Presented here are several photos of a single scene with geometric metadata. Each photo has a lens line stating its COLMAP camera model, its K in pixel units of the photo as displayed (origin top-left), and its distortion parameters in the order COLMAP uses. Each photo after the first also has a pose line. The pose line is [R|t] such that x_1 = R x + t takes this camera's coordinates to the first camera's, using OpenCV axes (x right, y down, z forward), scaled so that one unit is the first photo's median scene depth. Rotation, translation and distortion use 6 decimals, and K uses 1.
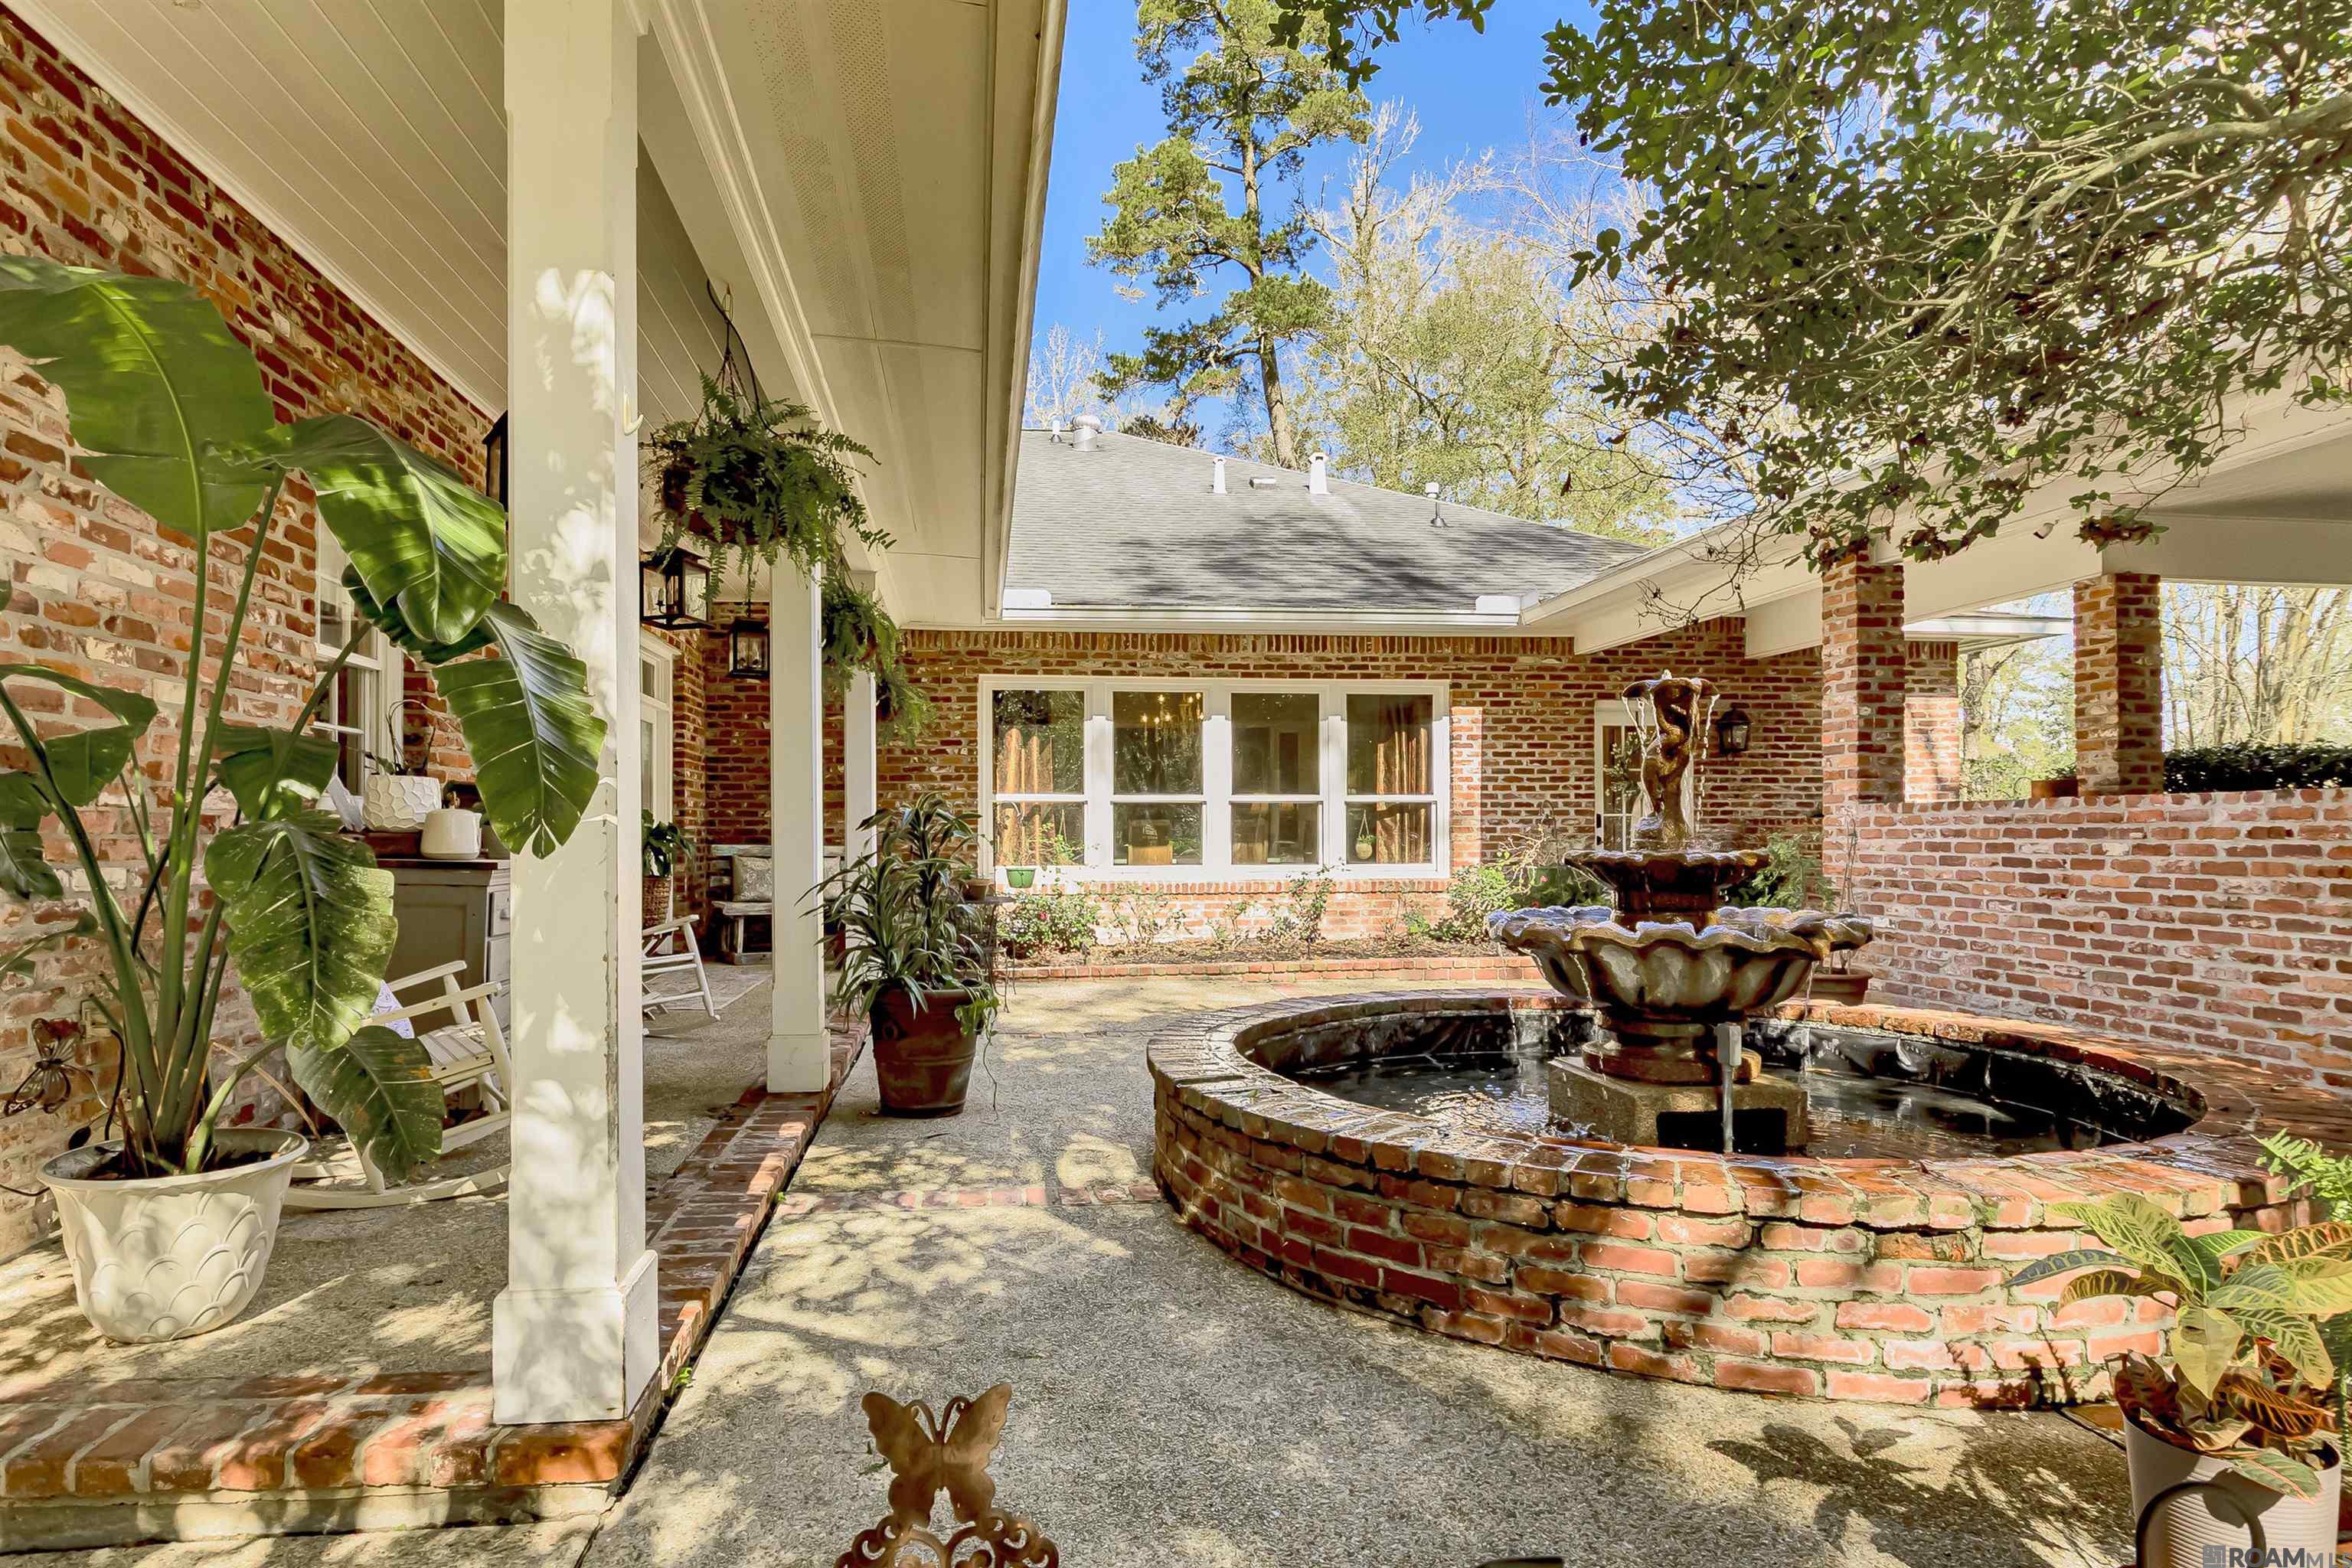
lens RADIAL K [[1230.1, 0, 1108.4], [0, 1230.1, 817.7], [0, 0, 1]] dist [-0.001642, -0.000363]
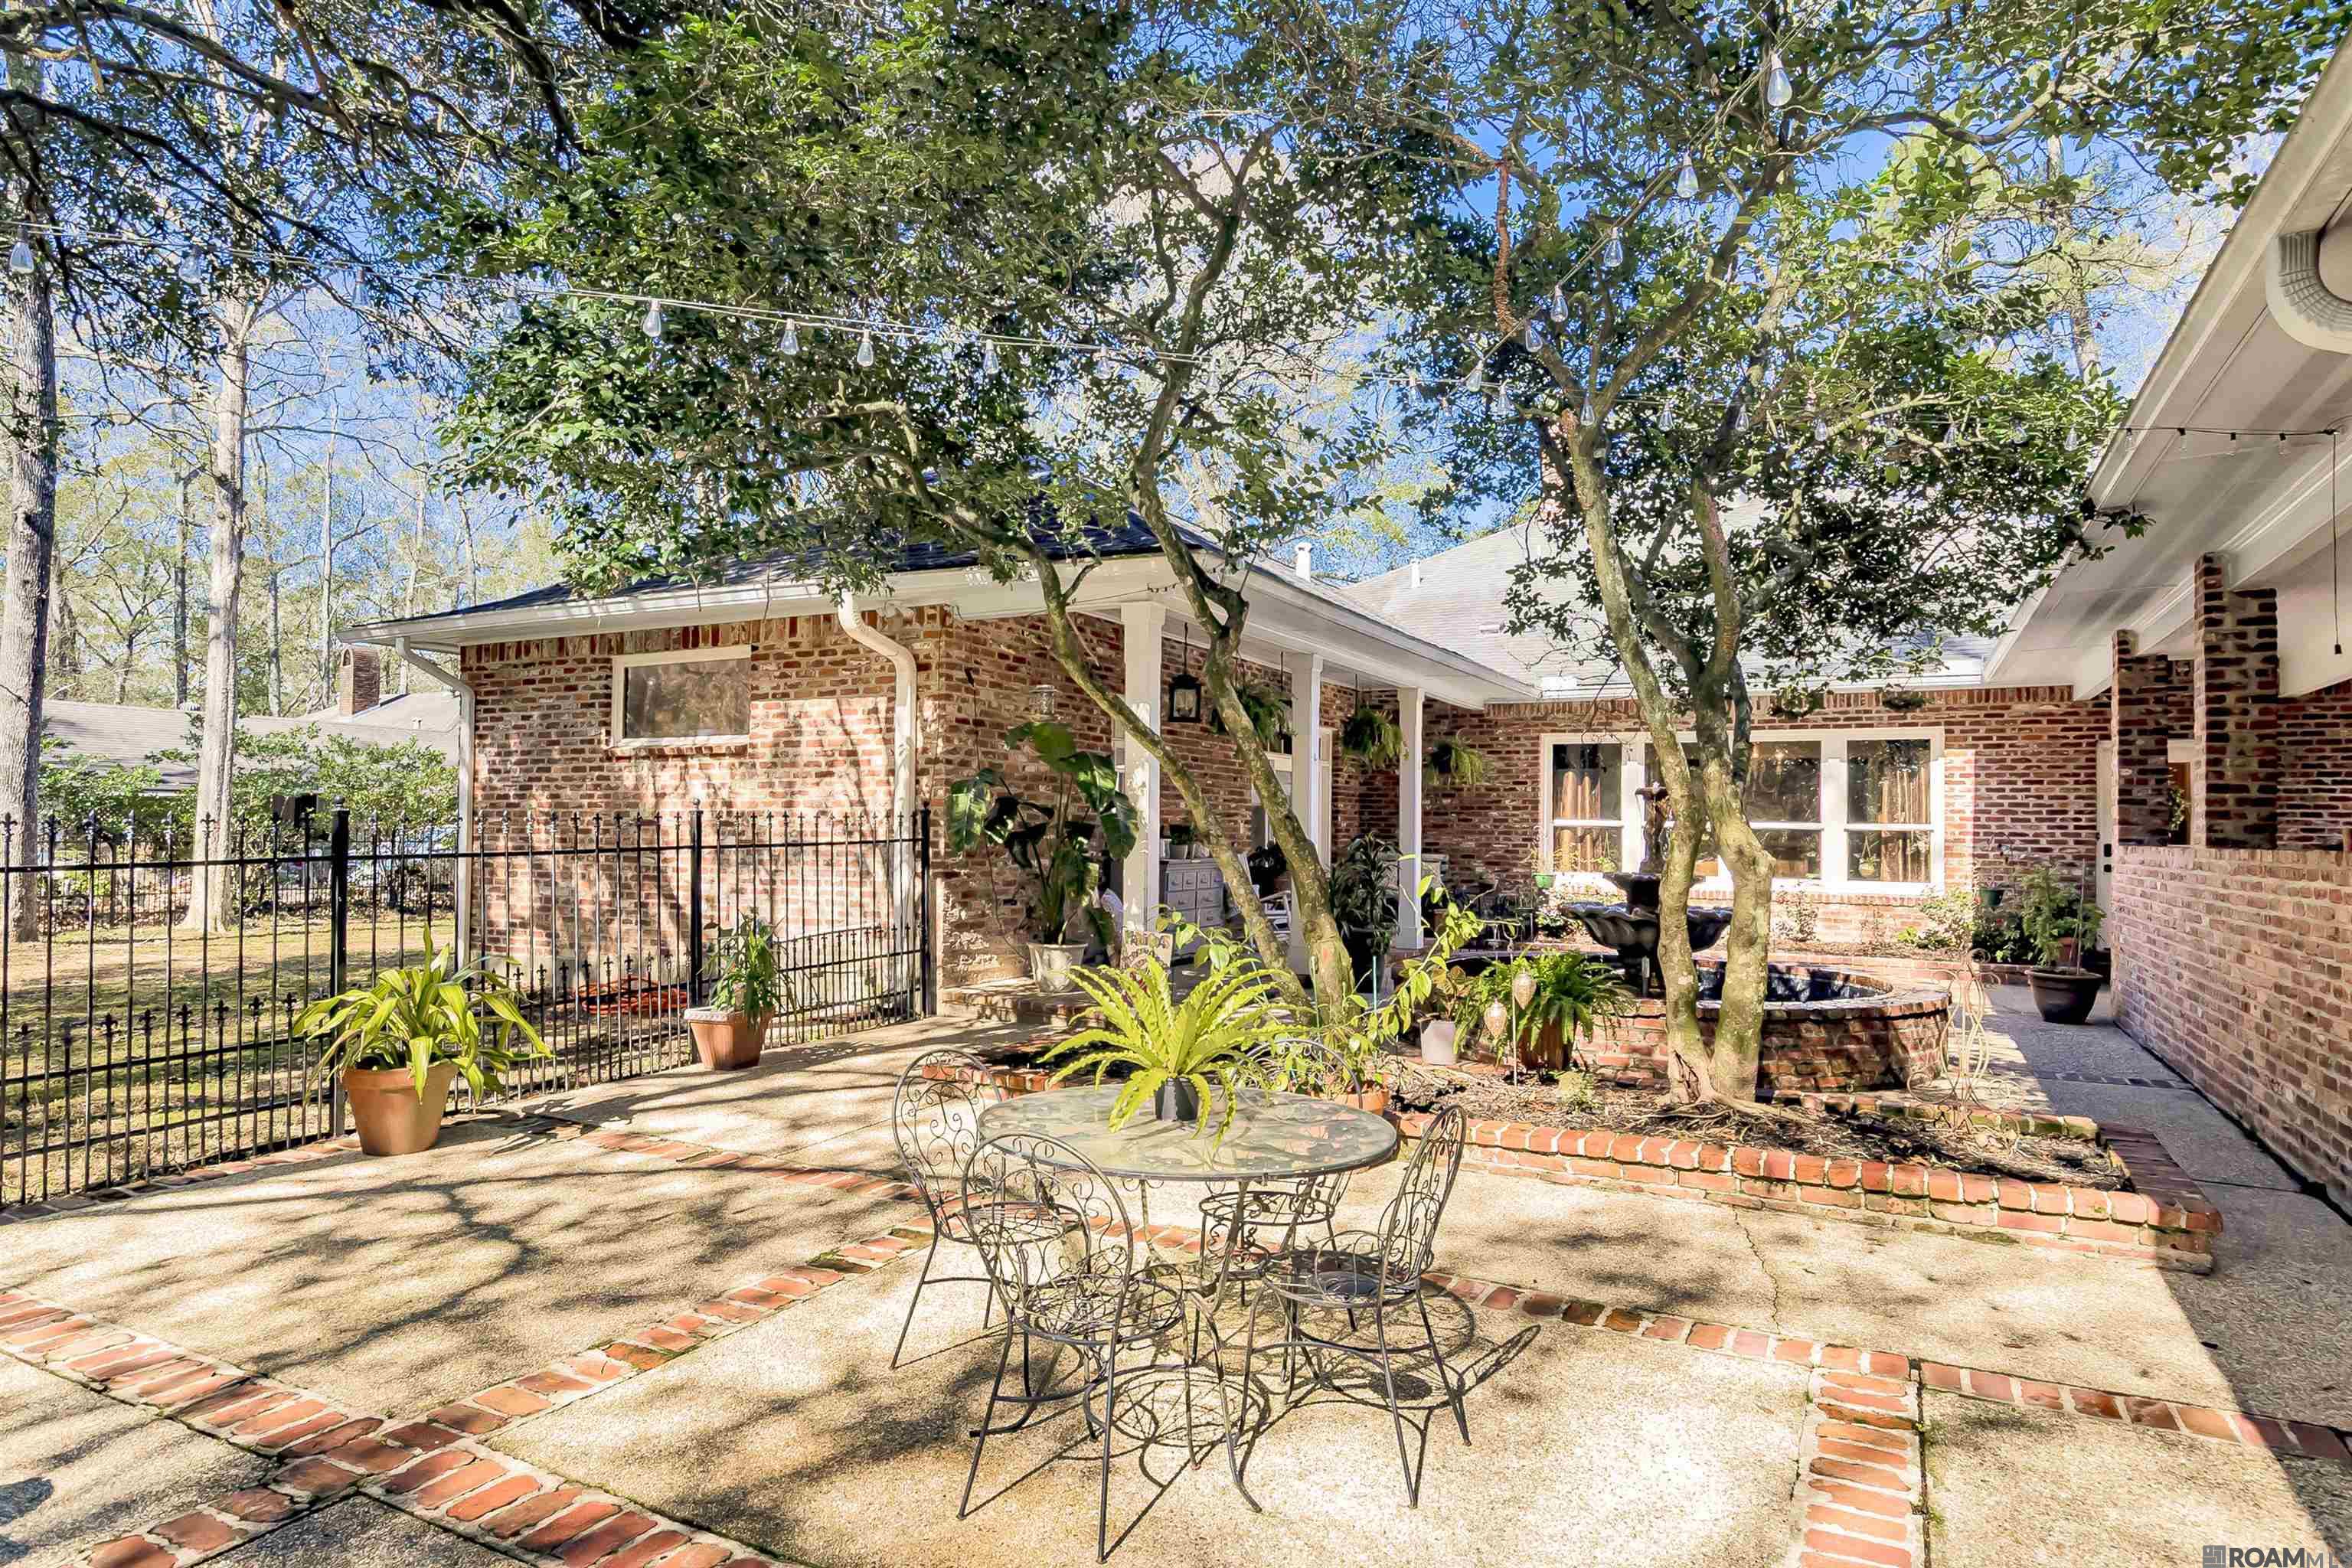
lens RADIAL K [[1346.2, 0, 1176.0], [0, 1346.2, 784.0], [0, 0, 1]] dist [-0.024042, -0.000407]
pose [[0.825616, -0.000691, -0.564232, 0.393648], [-0.011611, 0.999767, -0.018214, -0.025940], [0.564113, 0.021590, 0.825415, -0.461996]]
